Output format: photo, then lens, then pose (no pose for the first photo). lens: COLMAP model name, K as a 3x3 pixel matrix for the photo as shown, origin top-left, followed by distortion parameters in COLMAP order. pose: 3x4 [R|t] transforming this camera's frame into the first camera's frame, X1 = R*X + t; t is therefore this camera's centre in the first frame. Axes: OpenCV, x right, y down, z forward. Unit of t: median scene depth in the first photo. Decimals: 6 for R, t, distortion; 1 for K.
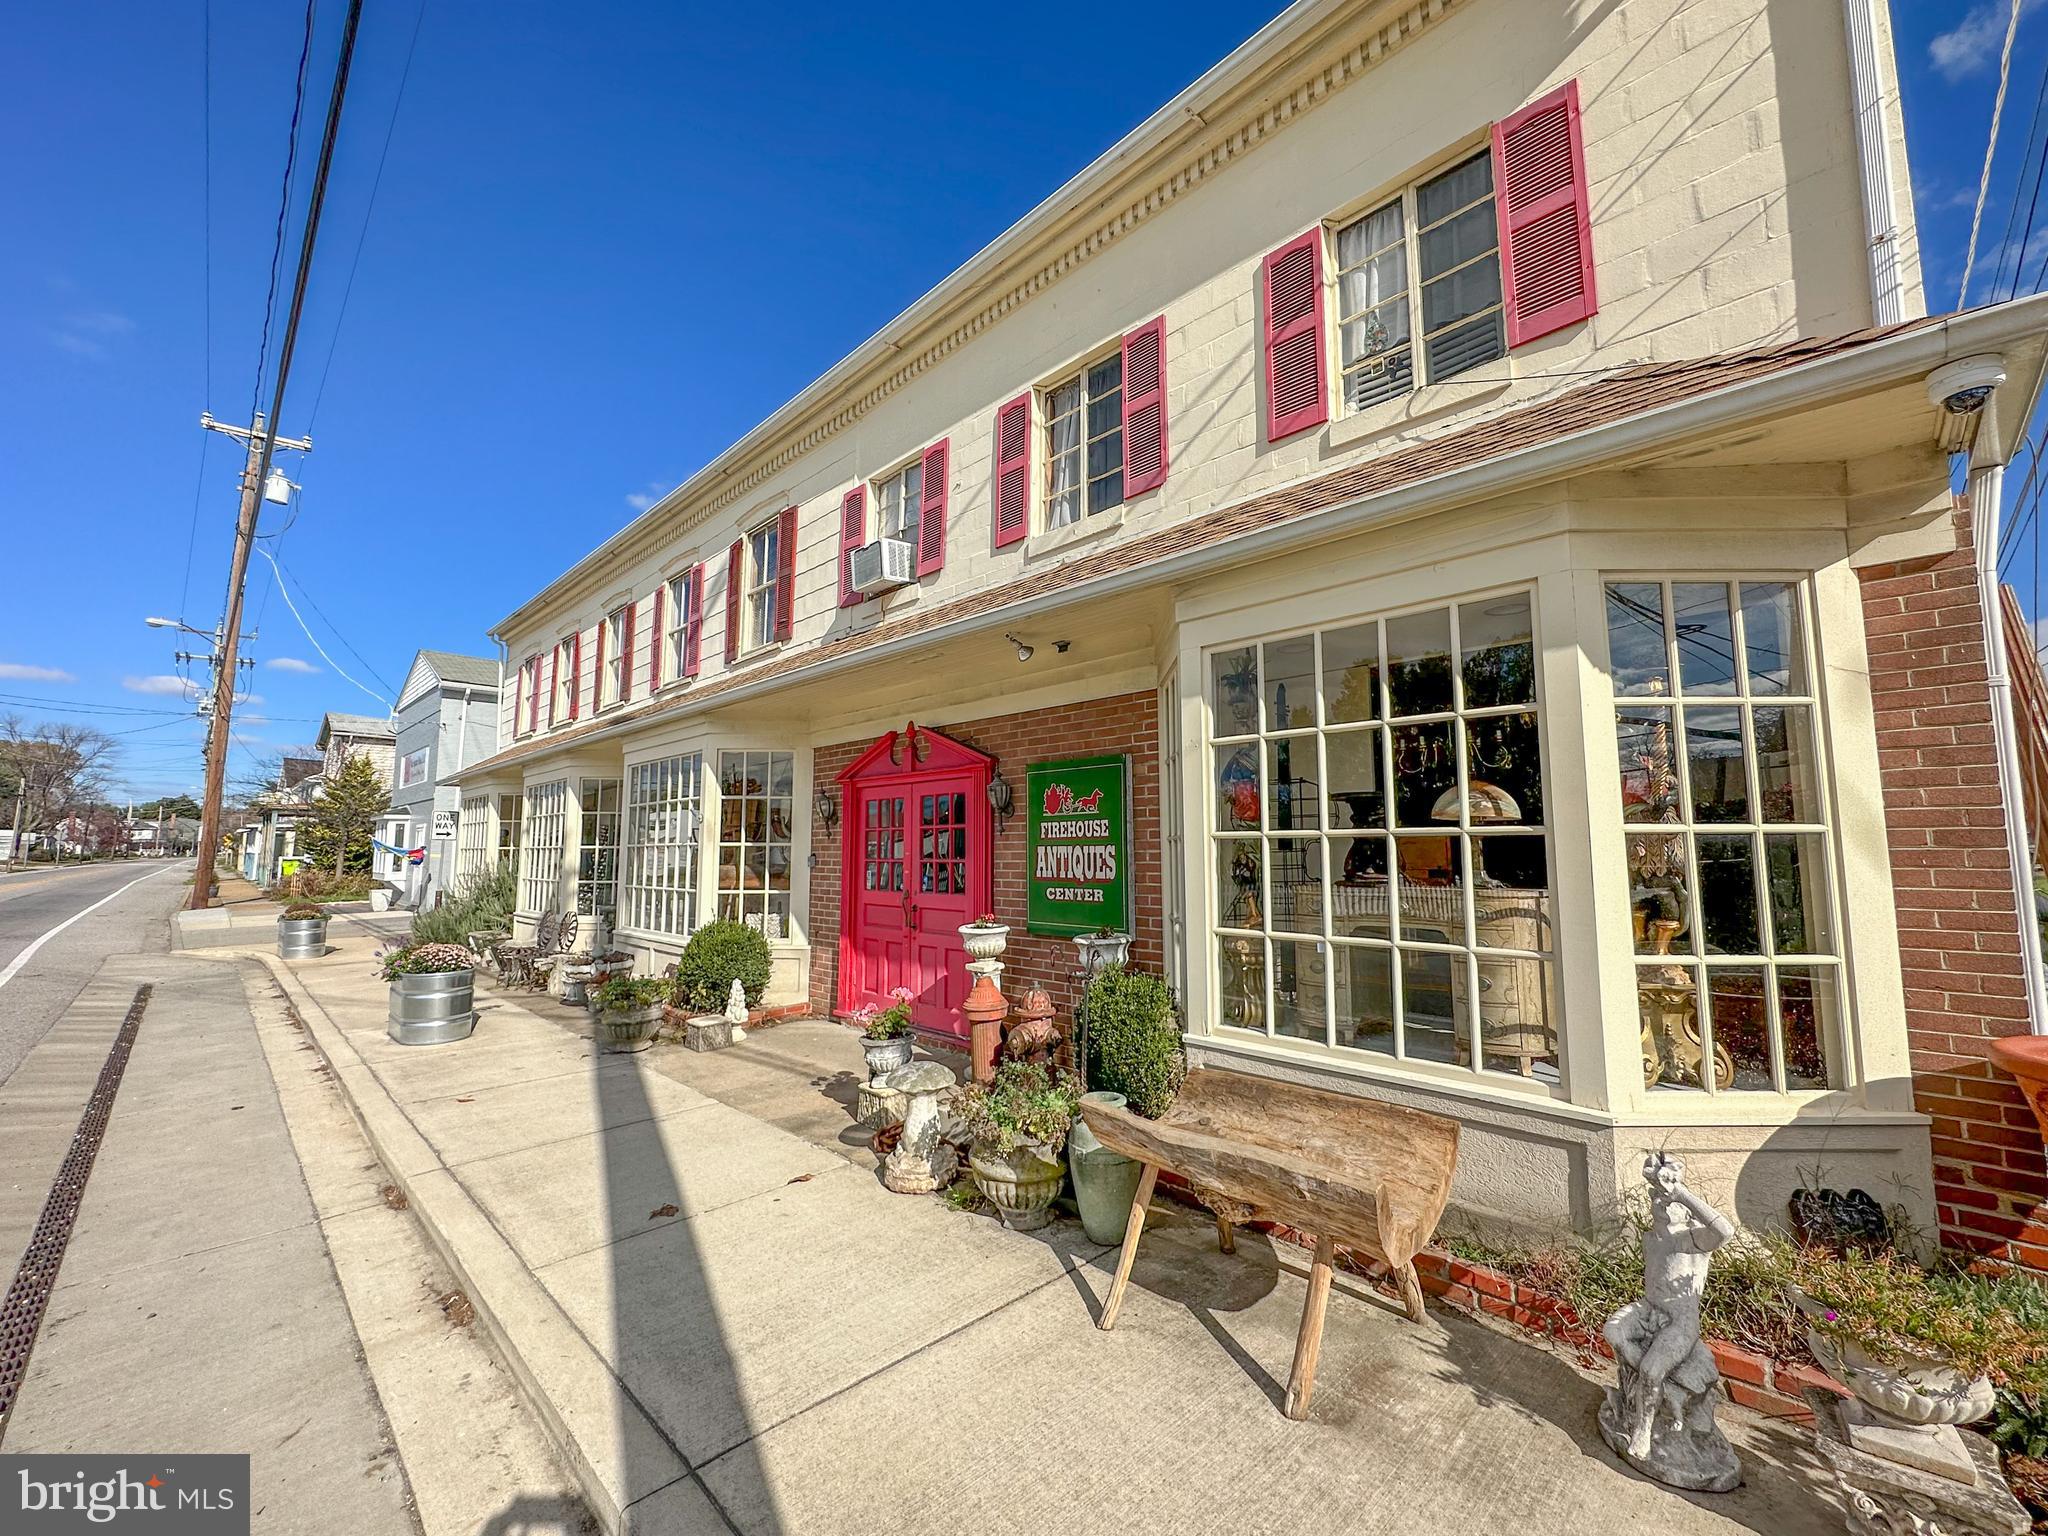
lens RADIAL K [[809.1, 0, 1017.1], [0, 809.1, 772.2], [0, 0, 1]] dist [-0.001961, 0.000307]
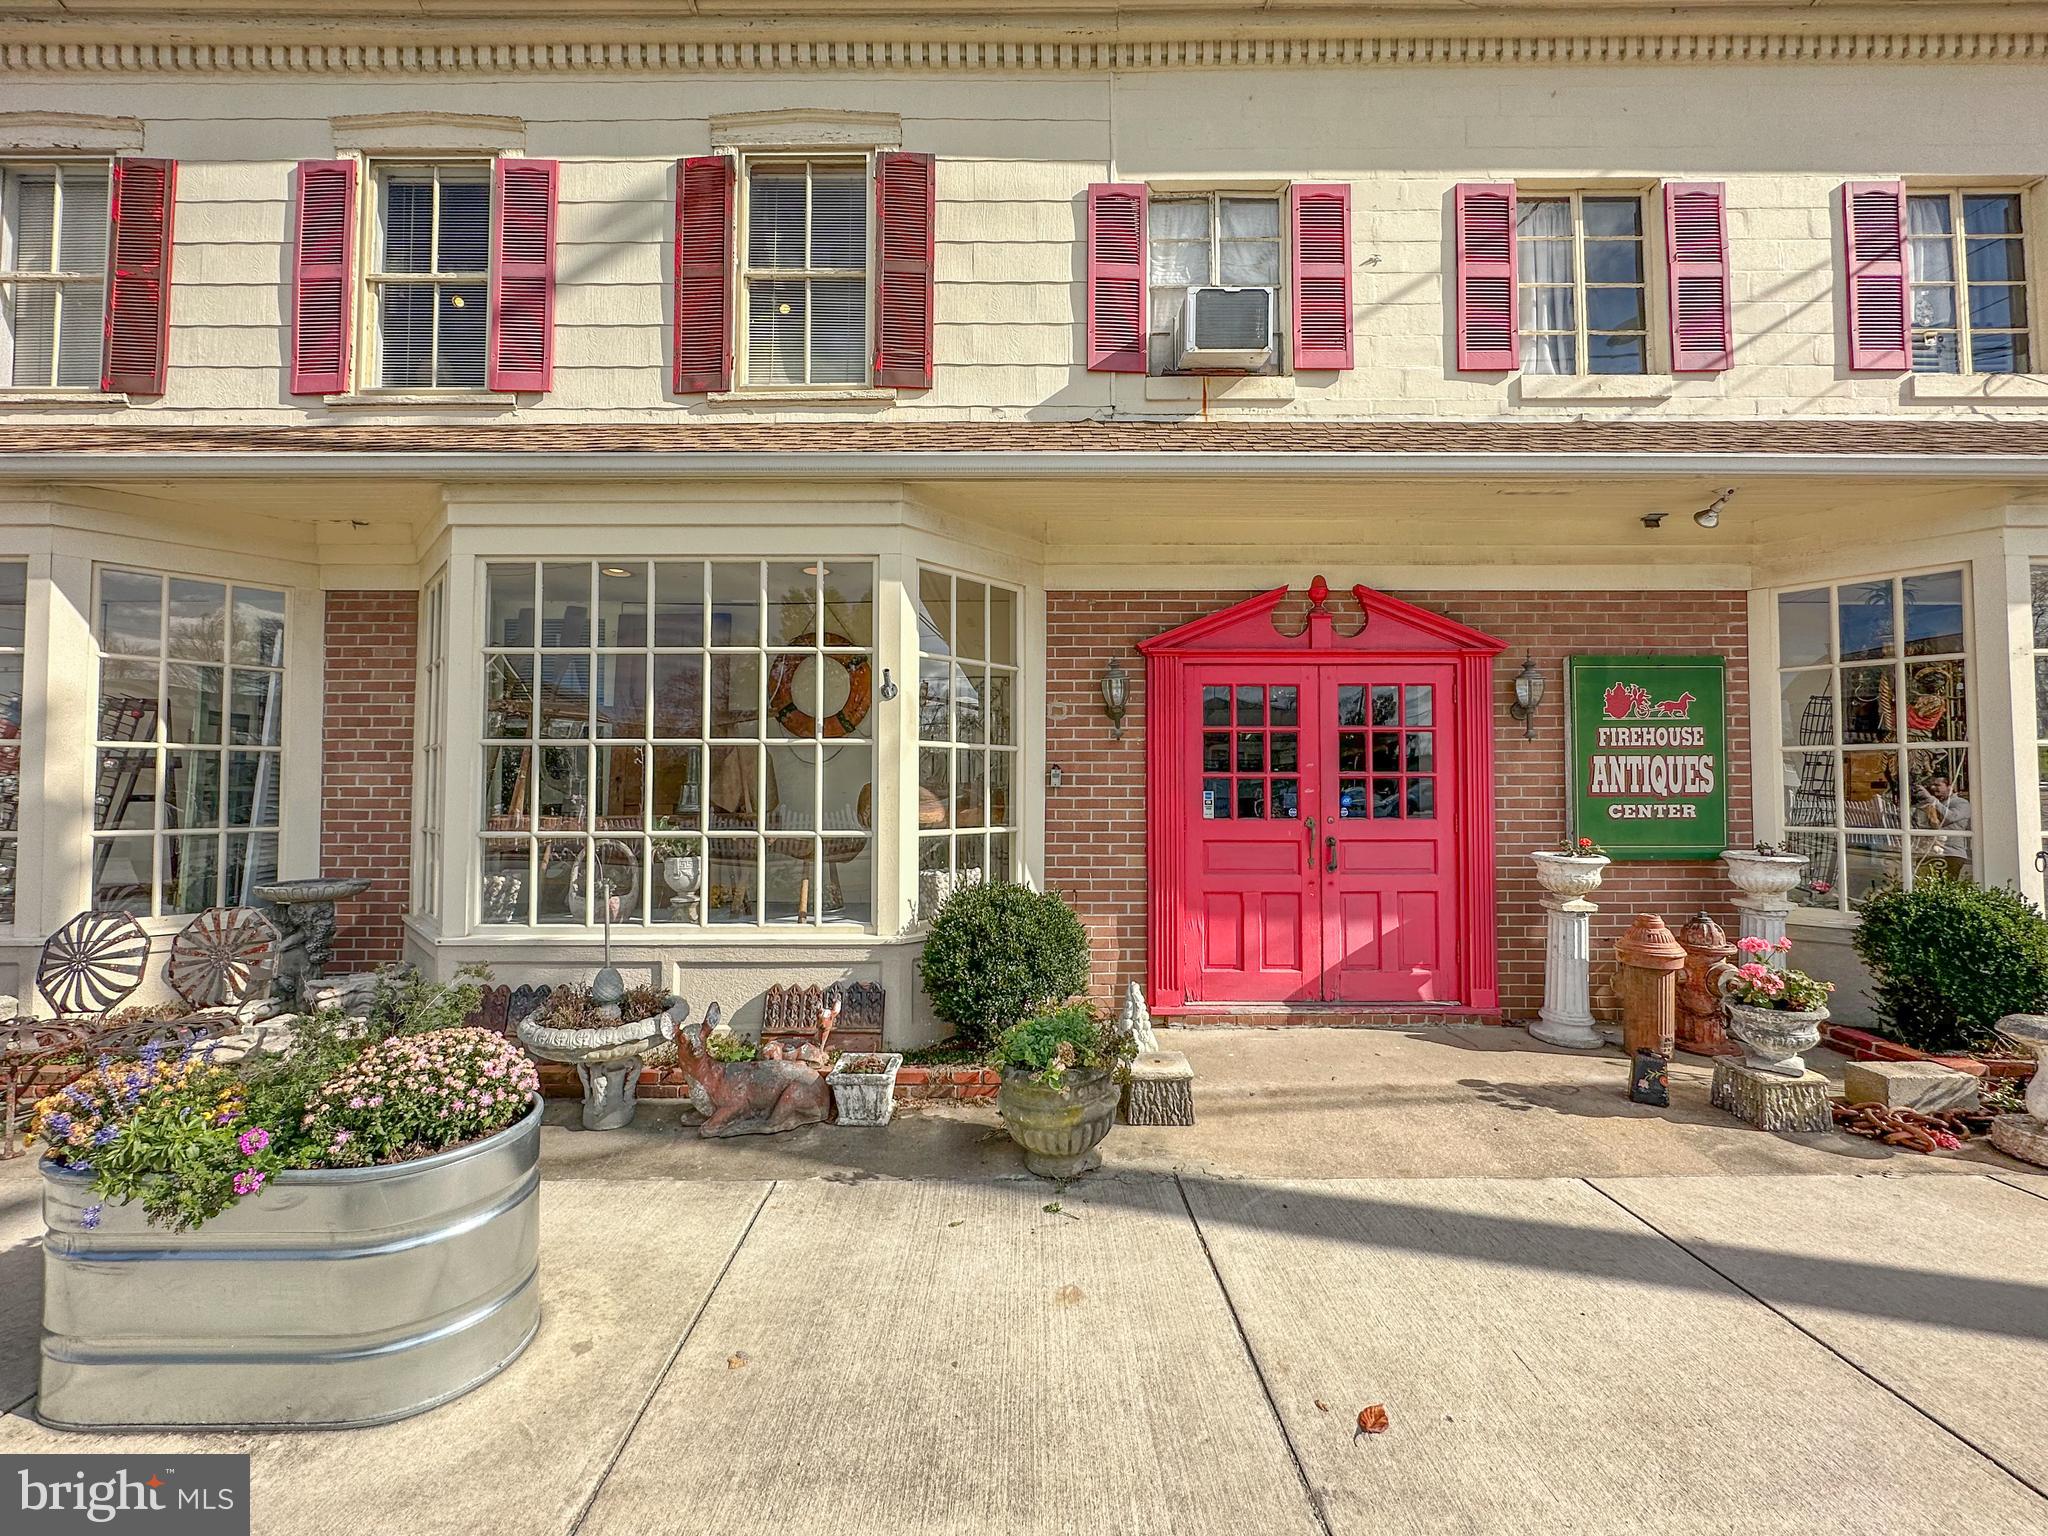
lens RADIAL K [[809.1, 0, 1020.5], [0, 809.1, 767.1], [0, 0, 1]] dist [-0.001961, 0.000307]
pose [[0.709468, 0.022459, 0.704379, -0.991097], [-0.071474, 0.996631, 0.040213, 0.113270], [-0.701104, -0.078875, 0.708684, 0.834662]]
